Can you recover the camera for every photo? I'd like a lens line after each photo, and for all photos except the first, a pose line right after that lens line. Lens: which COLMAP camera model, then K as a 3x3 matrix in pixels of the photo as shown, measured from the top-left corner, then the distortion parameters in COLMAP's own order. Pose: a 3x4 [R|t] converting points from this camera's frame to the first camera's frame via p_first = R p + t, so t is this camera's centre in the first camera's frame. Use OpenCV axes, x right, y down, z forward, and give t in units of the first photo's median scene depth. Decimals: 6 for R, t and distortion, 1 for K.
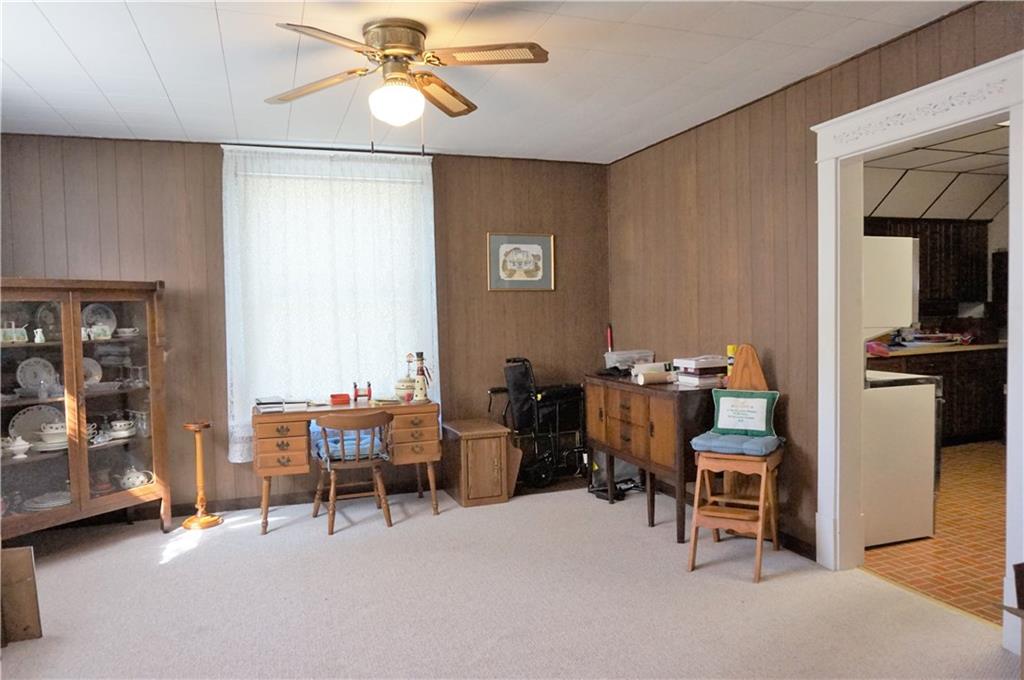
lens RADIAL K [[691.4, 0, 512.0], [0, 691.4, 340.0], [0, 0, 1]] dist [-0.024035, 0.005561]
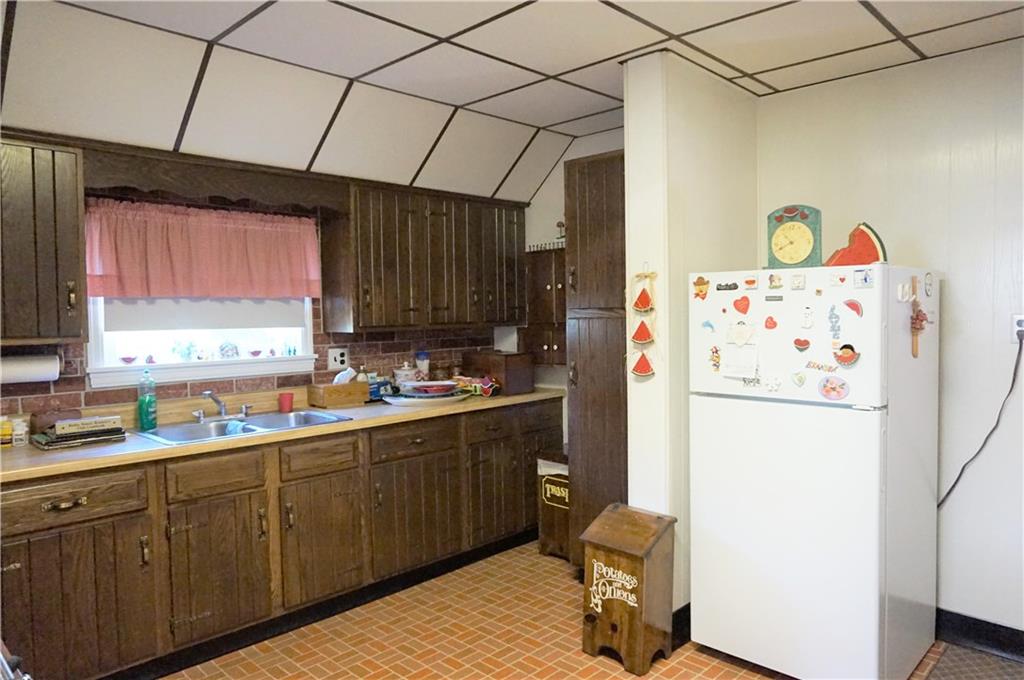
lens RADIAL K [[698.7, 0, 512.0], [0, 698.7, 340.0], [0, 0, 1]] dist [-0.009222, 0.000832]
pose [[0.893198, -0.005717, 0.449628, 0.394356], [0.010906, 0.999900, -0.008952, -0.038183], [-0.449532, 0.012900, 0.893171, 0.418333]]
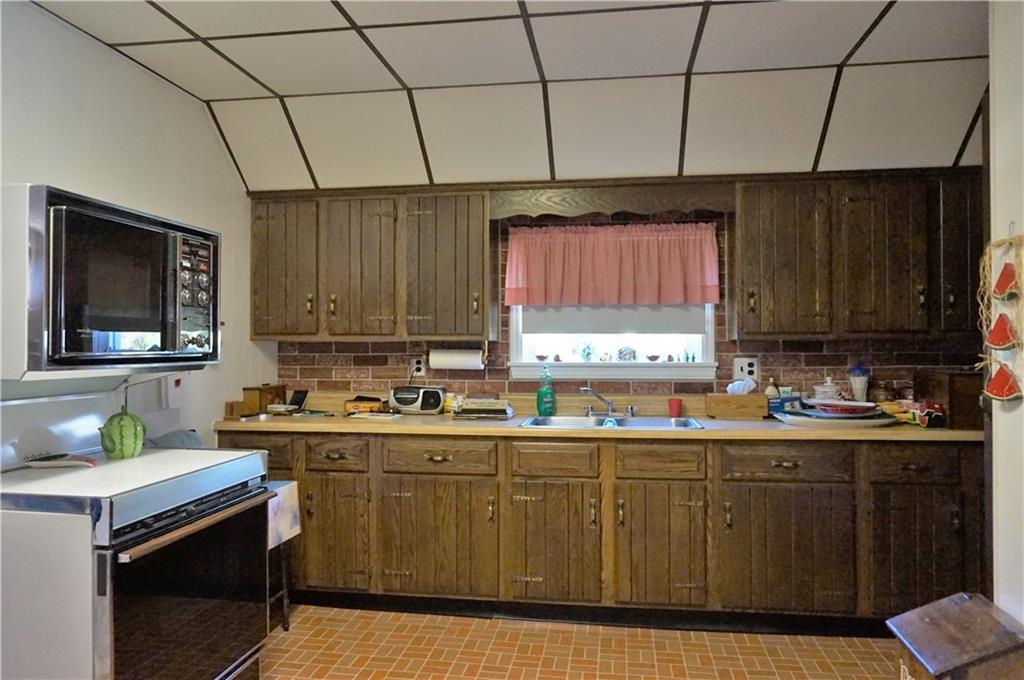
lens RADIAL K [[691.4, 0, 512.0], [0, 691.4, 340.0], [0, 0, 1]] dist [-0.024035, 0.005561]
pose [[0.889296, 0.020087, -0.456890, 0.619151], [-0.040449, 0.998574, -0.034828, -0.025071], [0.455539, 0.049454, 0.888841, 0.441363]]
